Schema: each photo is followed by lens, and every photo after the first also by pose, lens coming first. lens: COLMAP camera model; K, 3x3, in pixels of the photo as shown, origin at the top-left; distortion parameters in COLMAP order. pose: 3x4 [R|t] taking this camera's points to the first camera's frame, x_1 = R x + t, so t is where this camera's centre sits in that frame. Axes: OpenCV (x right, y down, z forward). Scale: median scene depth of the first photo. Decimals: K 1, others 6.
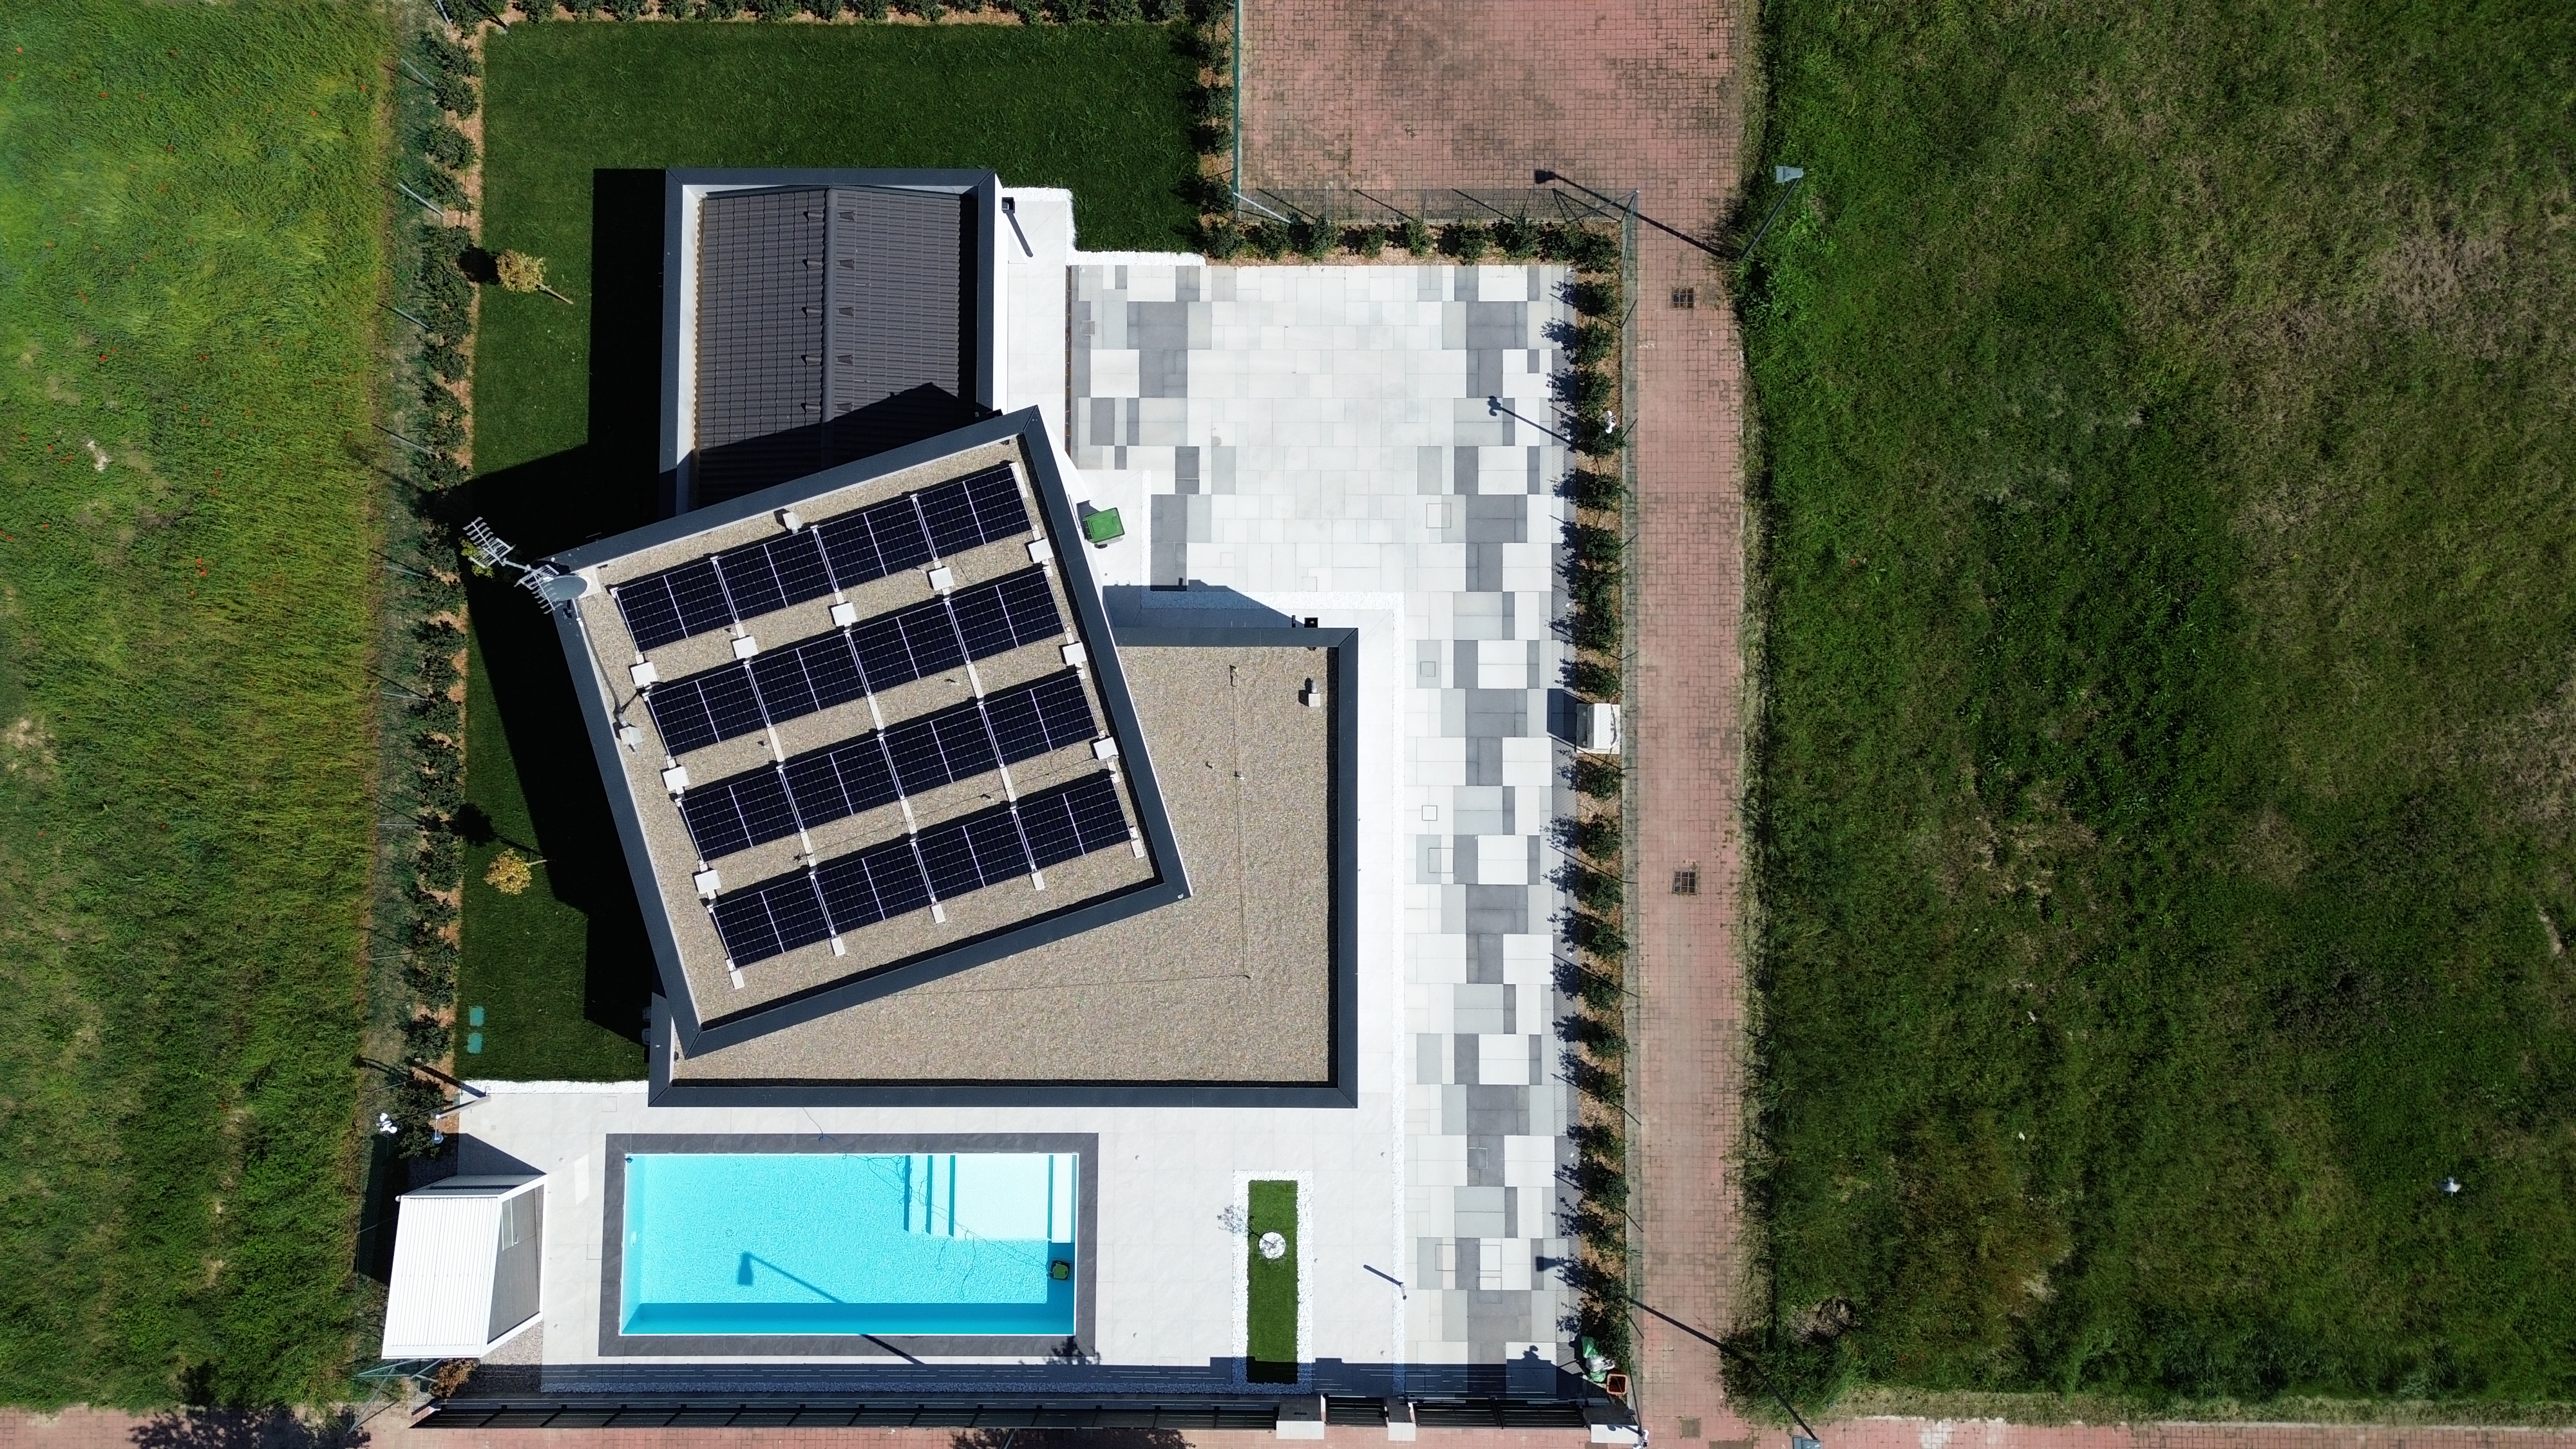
lens RADIAL K [[1811.5, 0, 1294.7], [0, 1811.5, 727.9], [0, 0, 1]] dist [0.064150, -0.053792]
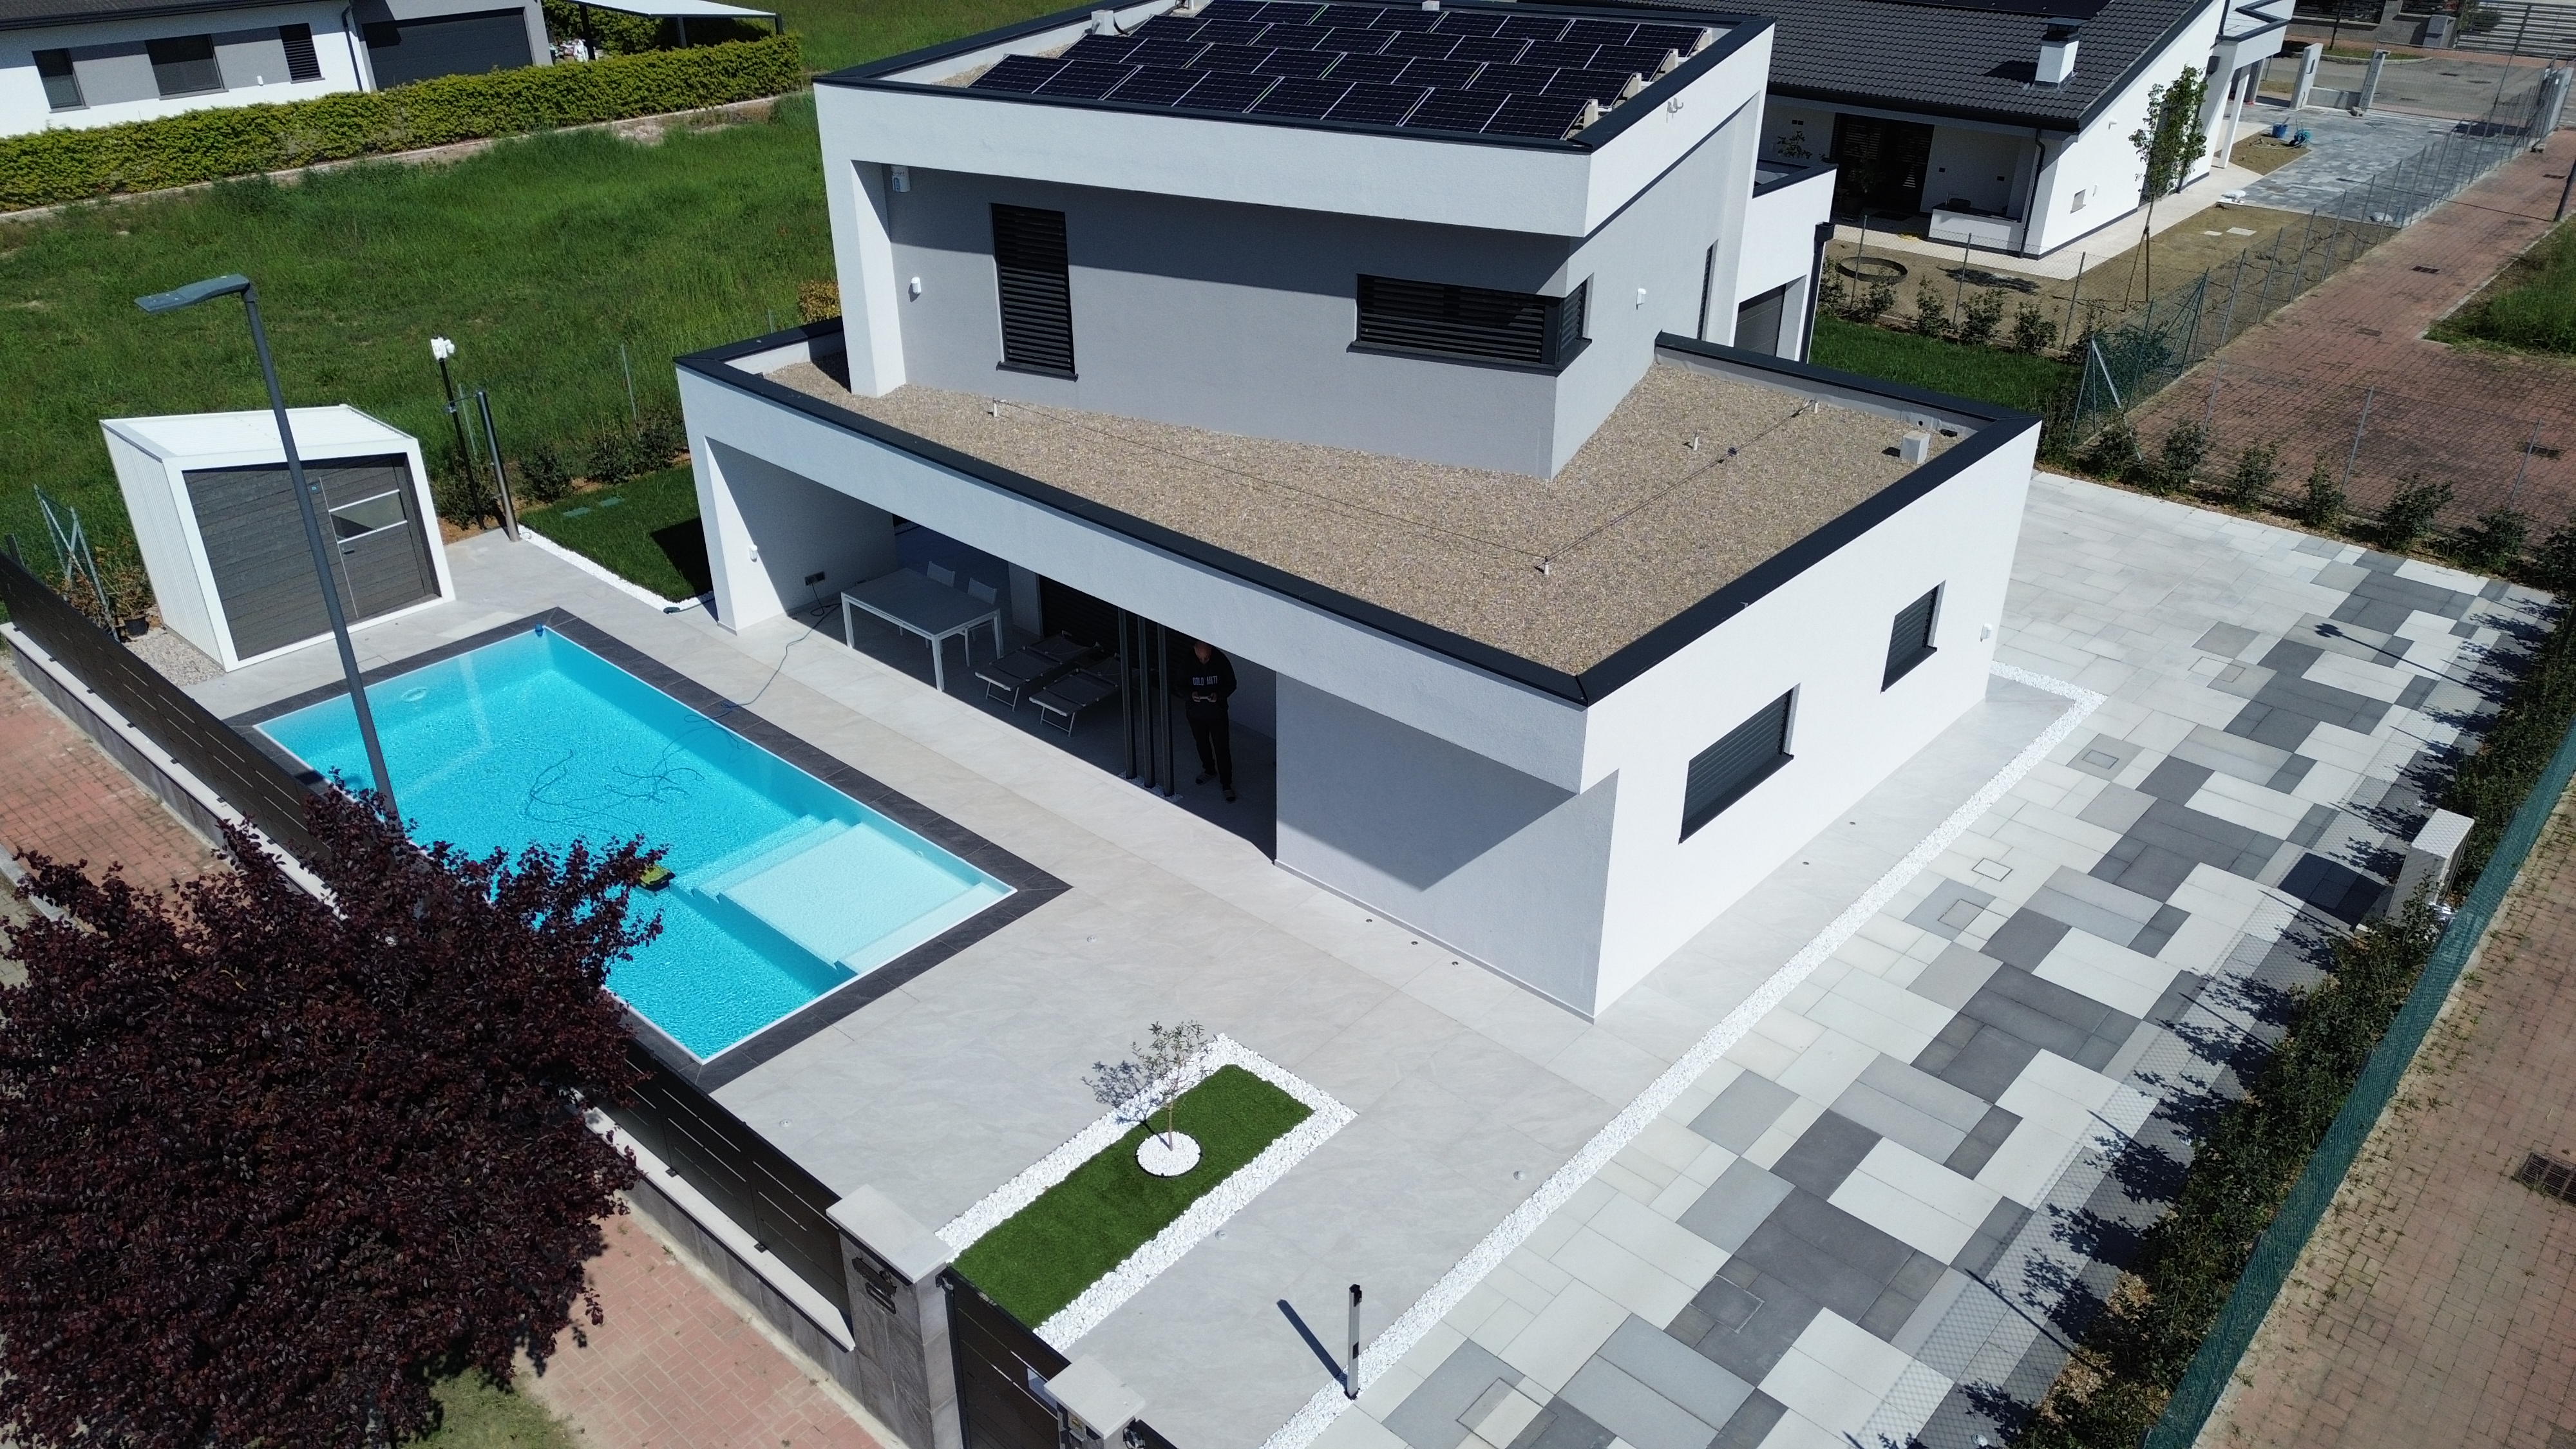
lens RADIAL K [[1811.5, 0, 1283.3], [0, 1811.5, 716.1], [0, 0, 1]] dist [0.064150, -0.053792]
pose [[0.747404, 0.341652, -0.569790, 0.199742], [-0.663964, 0.414061, -0.622659, 0.468955], [0.023195, 0.843699, 0.536316, 0.687035]]
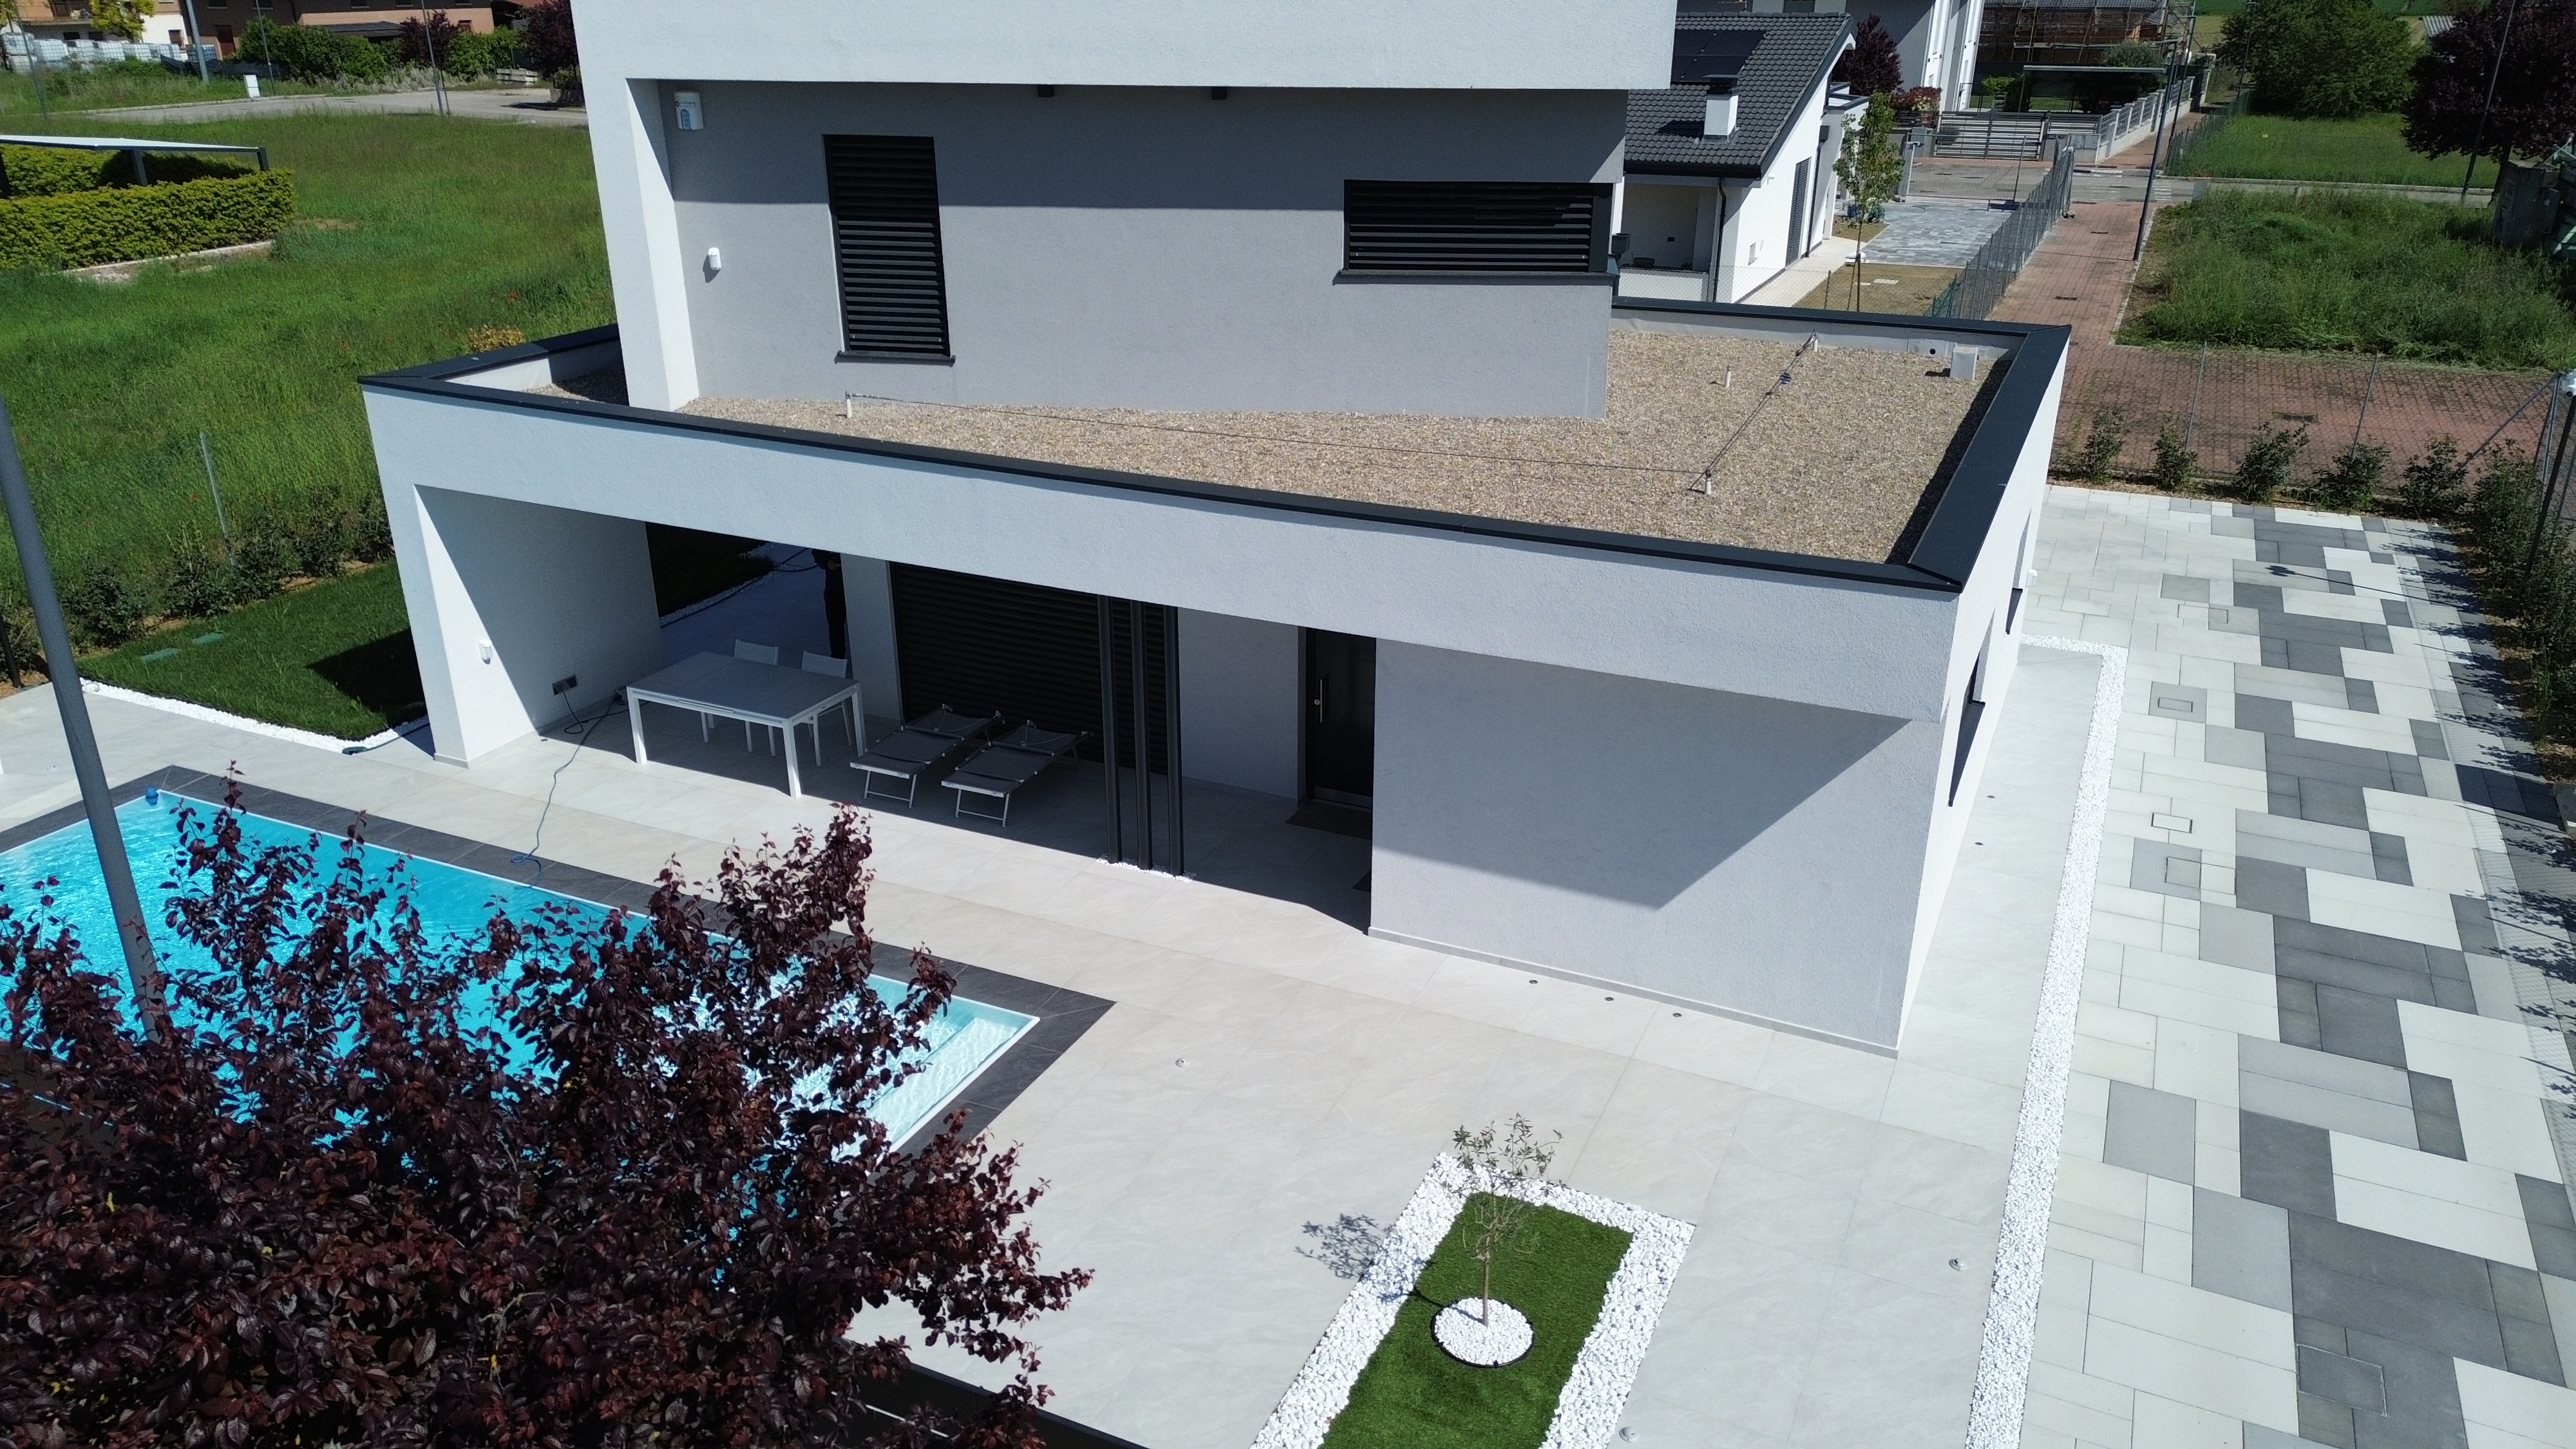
lens RADIAL K [[1811.5, 0, 1282.1], [0, 1811.5, 722.5], [0, 0, 1]] dist [0.064150, -0.053792]
pose [[0.905014, 0.187104, -0.382022, 0.045549], [-0.425363, 0.406365, -0.808662, 0.467308], [0.003936, 0.894349, 0.447353, 0.783704]]
